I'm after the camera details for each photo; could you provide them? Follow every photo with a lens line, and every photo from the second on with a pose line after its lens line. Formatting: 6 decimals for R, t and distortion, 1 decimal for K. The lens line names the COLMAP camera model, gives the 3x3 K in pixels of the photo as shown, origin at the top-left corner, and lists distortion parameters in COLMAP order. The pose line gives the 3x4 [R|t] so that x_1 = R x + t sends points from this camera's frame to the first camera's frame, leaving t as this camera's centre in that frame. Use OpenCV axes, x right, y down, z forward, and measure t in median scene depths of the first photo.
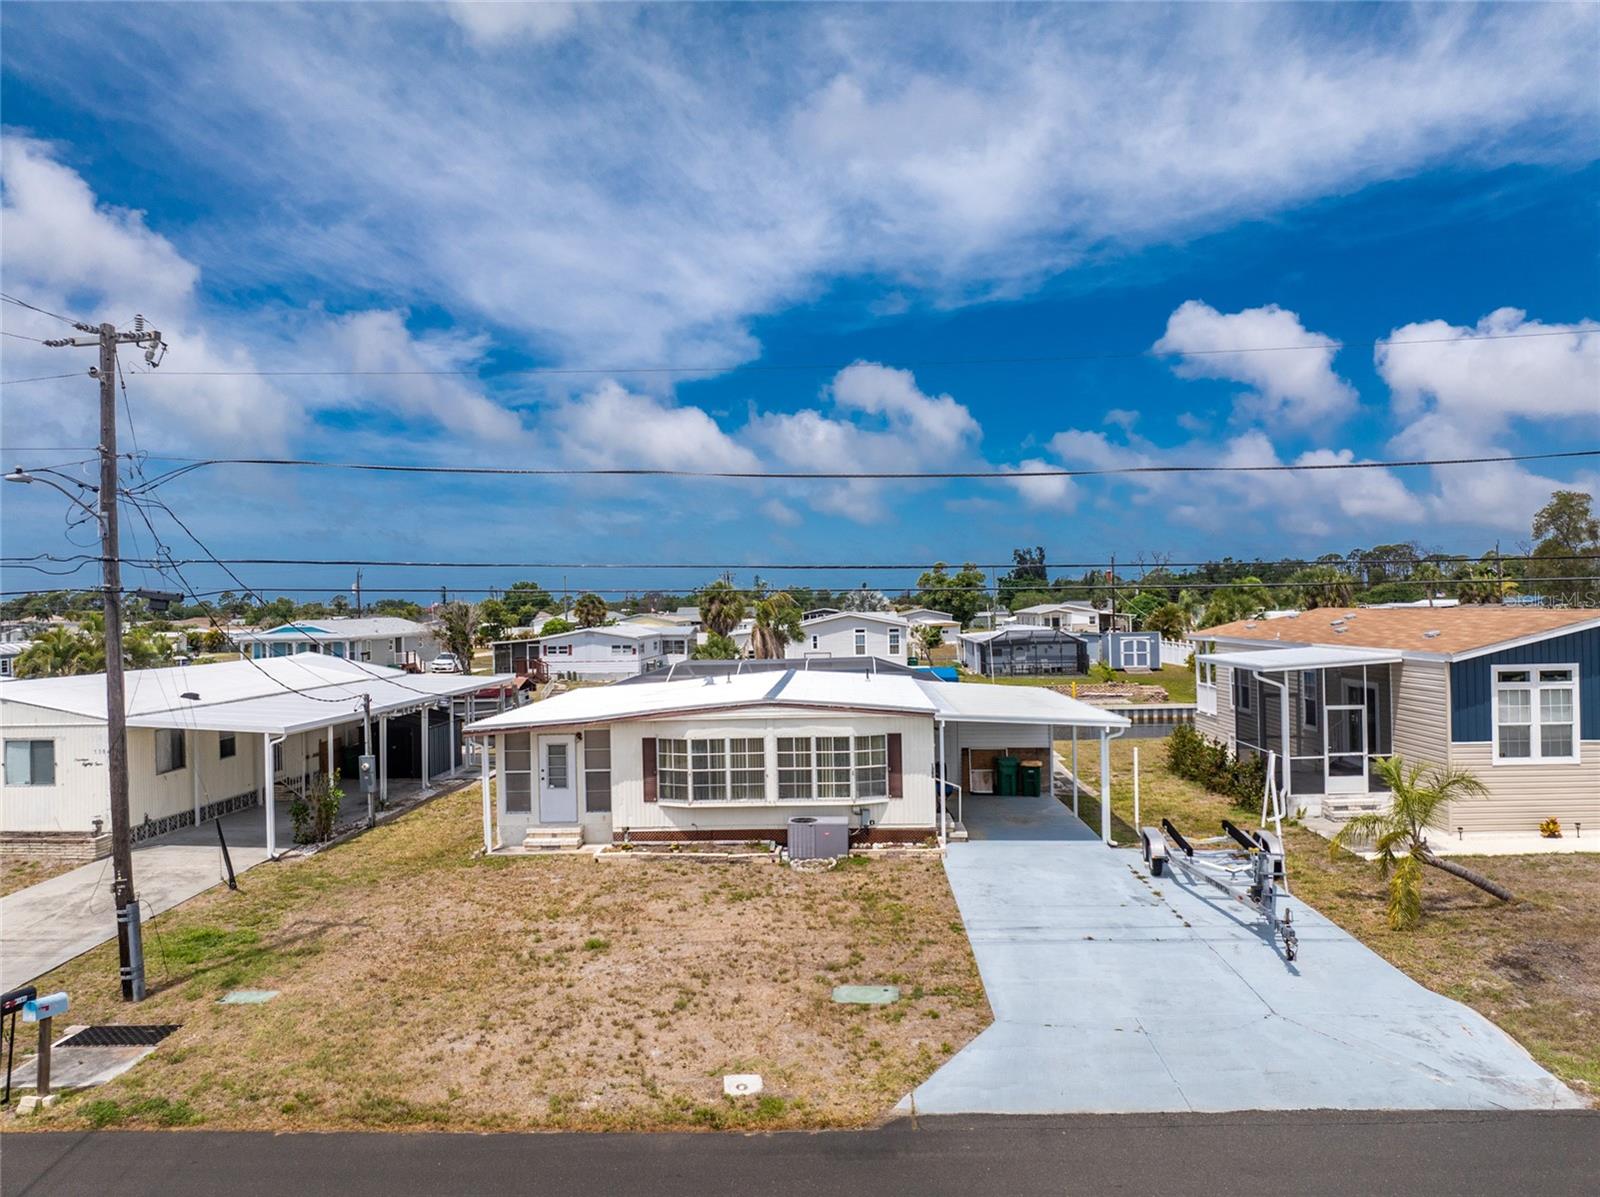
lens RADIAL K [[1121.6, 0, 800.4], [0, 1121.6, 596.9], [0, 0, 1]] dist [-0.034516, -0.005592]
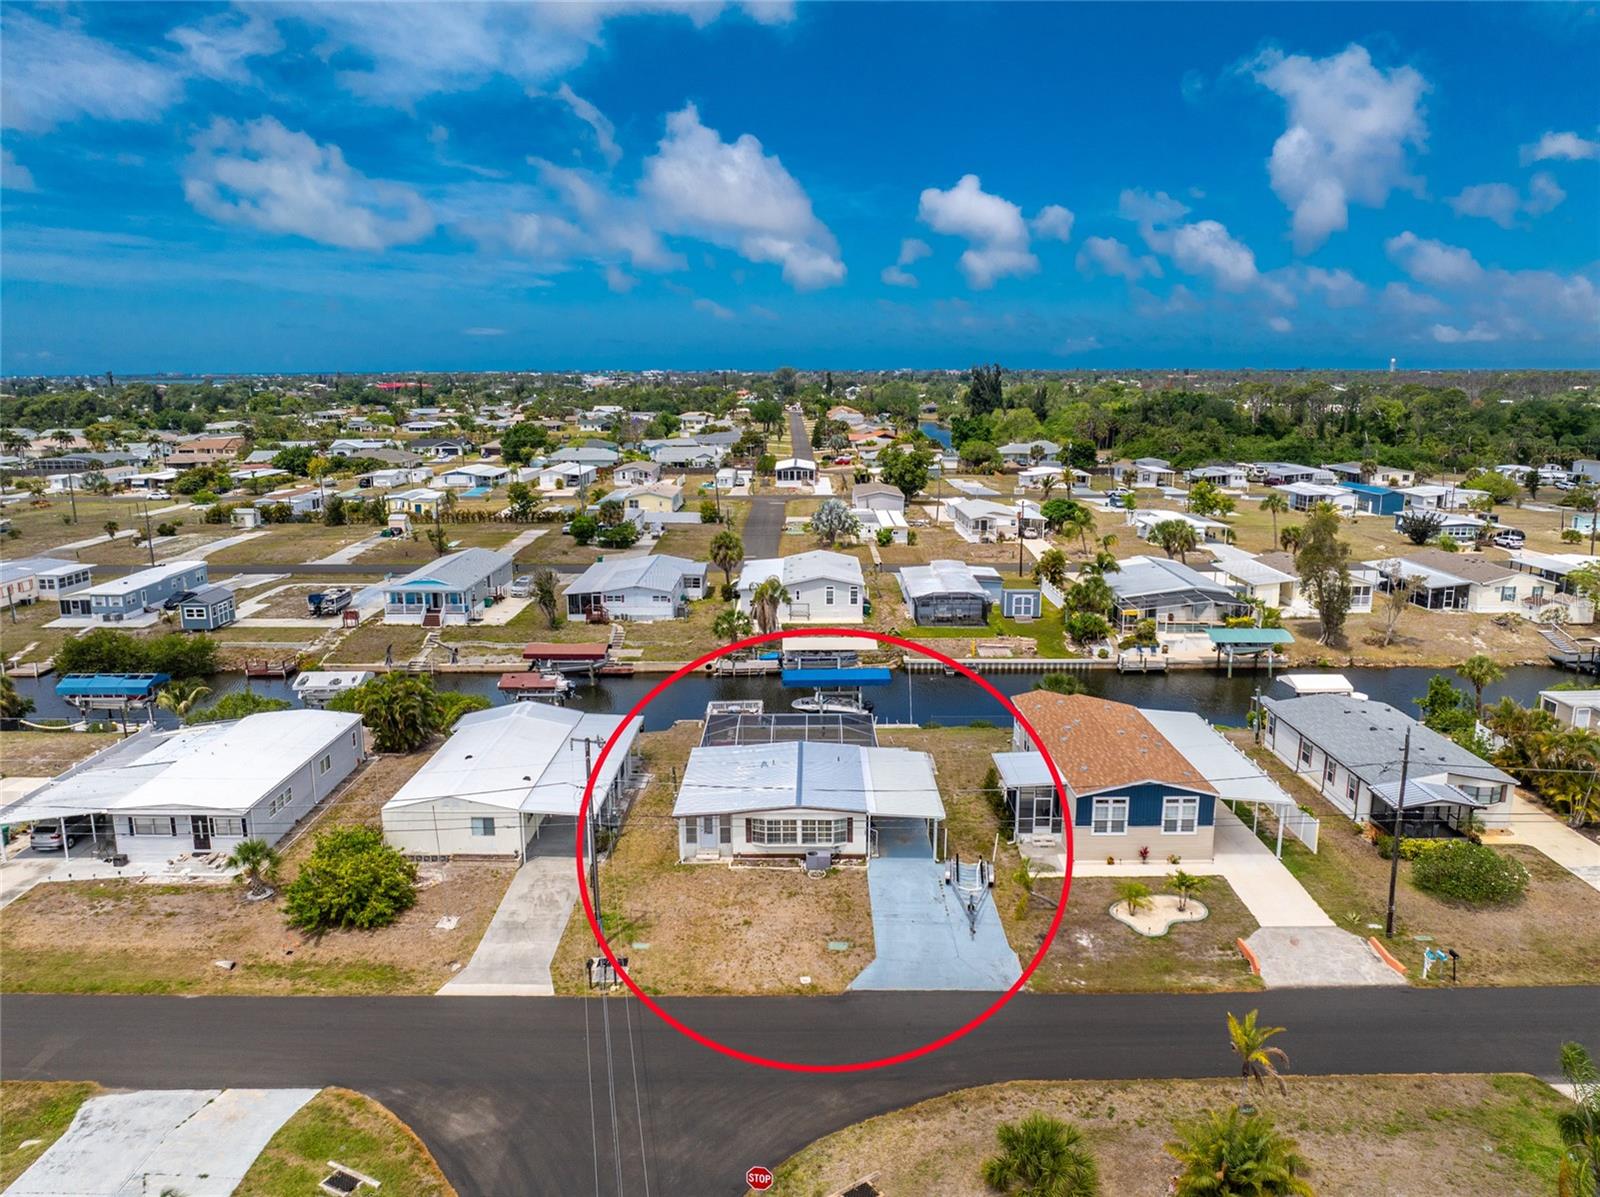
lens RADIAL K [[1121.6, 0, 803.3], [0, 1121.6, 604.8], [0, 0, 1]] dist [-0.034516, -0.005592]
pose [[0.999176, 0.010669, 0.039149, -0.118387], [-0.018944, 0.975865, 0.217553, -0.861433], [-0.035883, -0.218116, 0.975263, -1.273990]]
